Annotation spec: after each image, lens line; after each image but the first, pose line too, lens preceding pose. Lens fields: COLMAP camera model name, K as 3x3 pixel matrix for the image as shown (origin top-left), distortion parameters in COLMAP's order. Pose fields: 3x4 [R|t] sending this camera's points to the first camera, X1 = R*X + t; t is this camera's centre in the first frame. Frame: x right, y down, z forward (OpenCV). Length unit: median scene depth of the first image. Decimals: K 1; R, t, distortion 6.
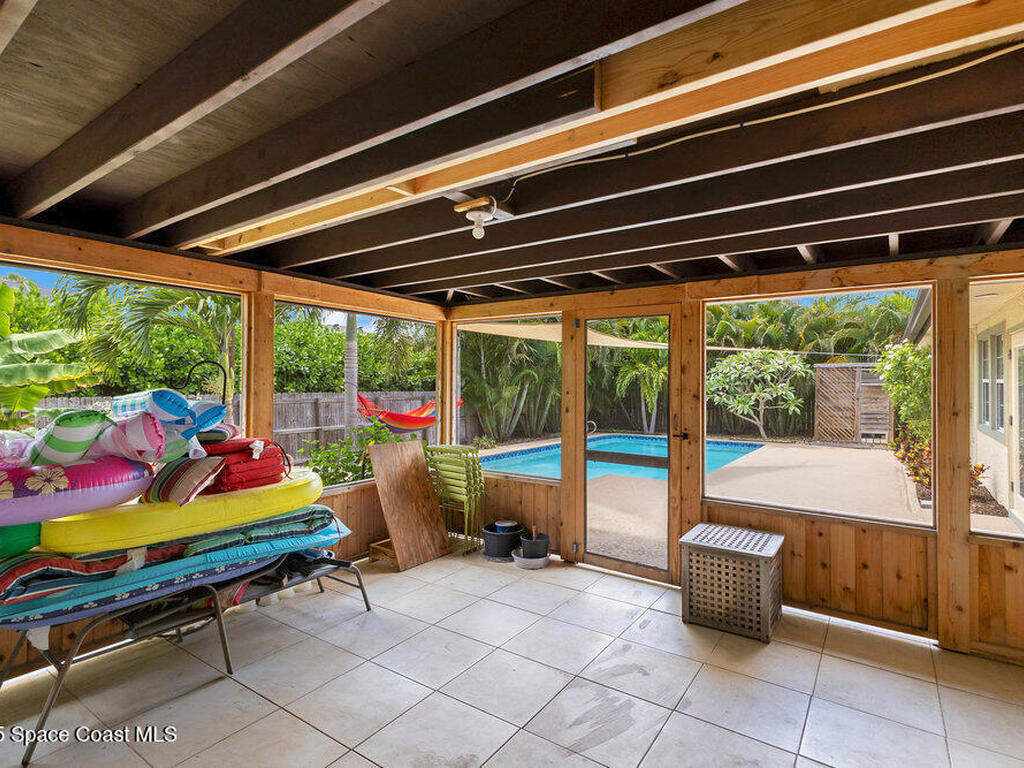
lens RADIAL K [[539.2, 0, 511.8], [0, 539.2, 382.1], [0, 0, 1]] dist [-0.000666, 0.001027]
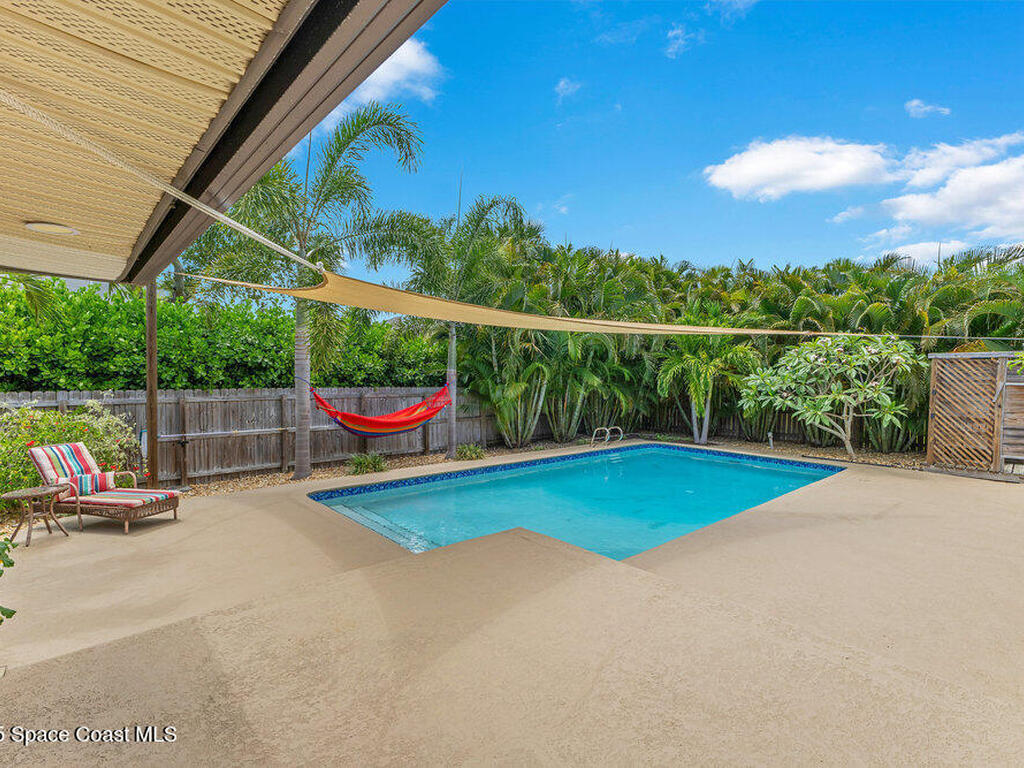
lens RADIAL K [[539.2, 0, 512.7], [0, 539.2, 383.9], [0, 0, 1]] dist [-0.000666, 0.001027]
pose [[0.979191, 0.007540, -0.202799, 0.171051], [-0.004092, 0.999840, 0.017416, -0.004336], [0.202898, -0.016224, 0.979066, 0.207621]]
